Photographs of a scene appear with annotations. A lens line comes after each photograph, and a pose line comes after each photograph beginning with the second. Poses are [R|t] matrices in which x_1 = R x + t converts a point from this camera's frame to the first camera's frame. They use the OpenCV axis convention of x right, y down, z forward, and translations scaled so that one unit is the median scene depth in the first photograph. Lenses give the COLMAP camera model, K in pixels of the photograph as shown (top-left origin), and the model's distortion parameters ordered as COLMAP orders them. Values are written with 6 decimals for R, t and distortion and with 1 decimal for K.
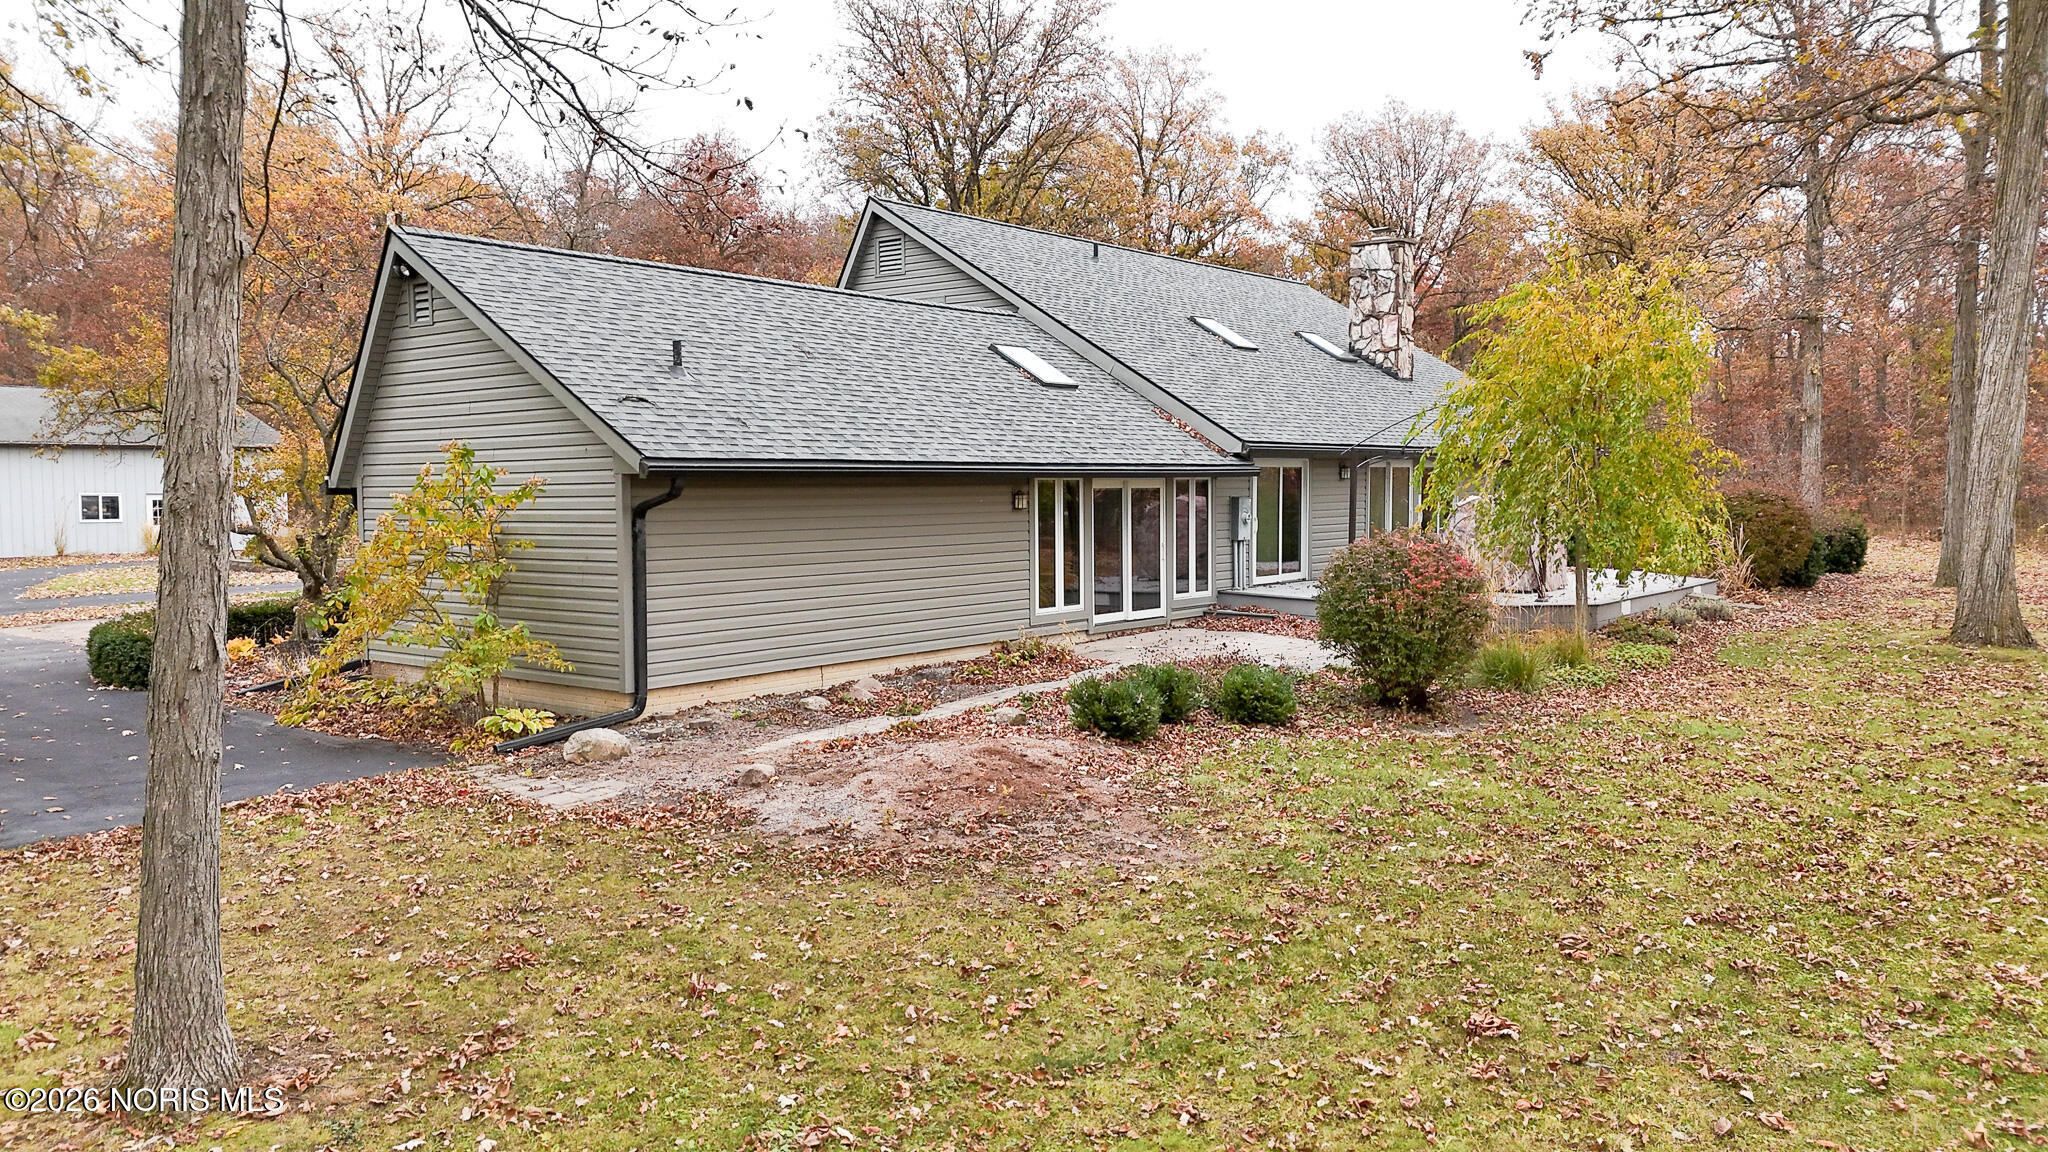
lens RADIAL K [[1496.5, 0, 1021.4], [0, 1496.5, 579.3], [0, 0, 1]] dist [0.081288, -0.080787]
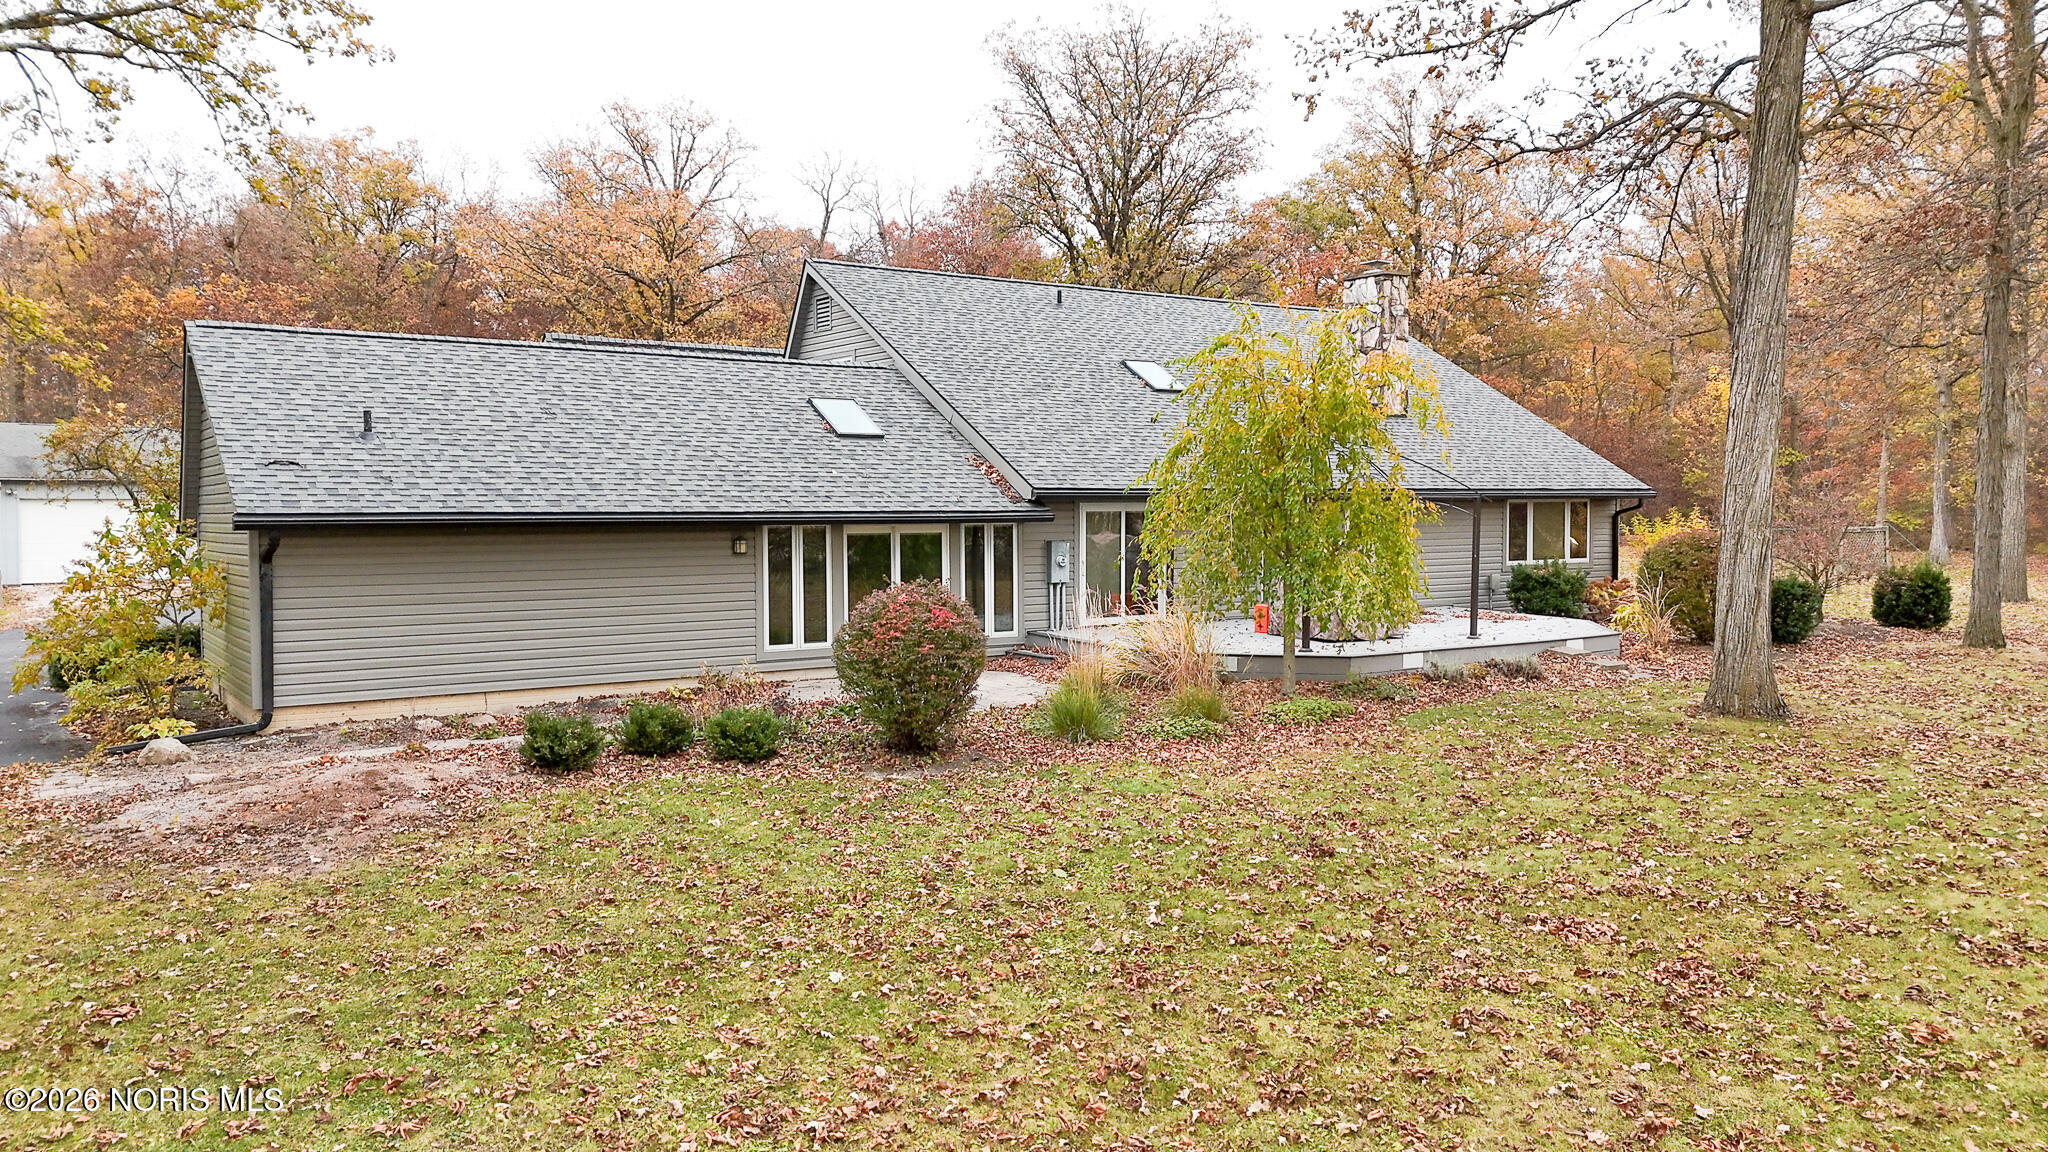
lens RADIAL K [[1496.5, 0, 1038.2], [0, 1496.5, 591.0], [0, 0, 1]] dist [0.081288, -0.080787]
pose [[0.958837, 0.018355, -0.283363, 0.618383], [-0.020098, 0.999793, -0.003245, -0.024669], [0.283245, 0.008806, 0.959007, 0.016364]]
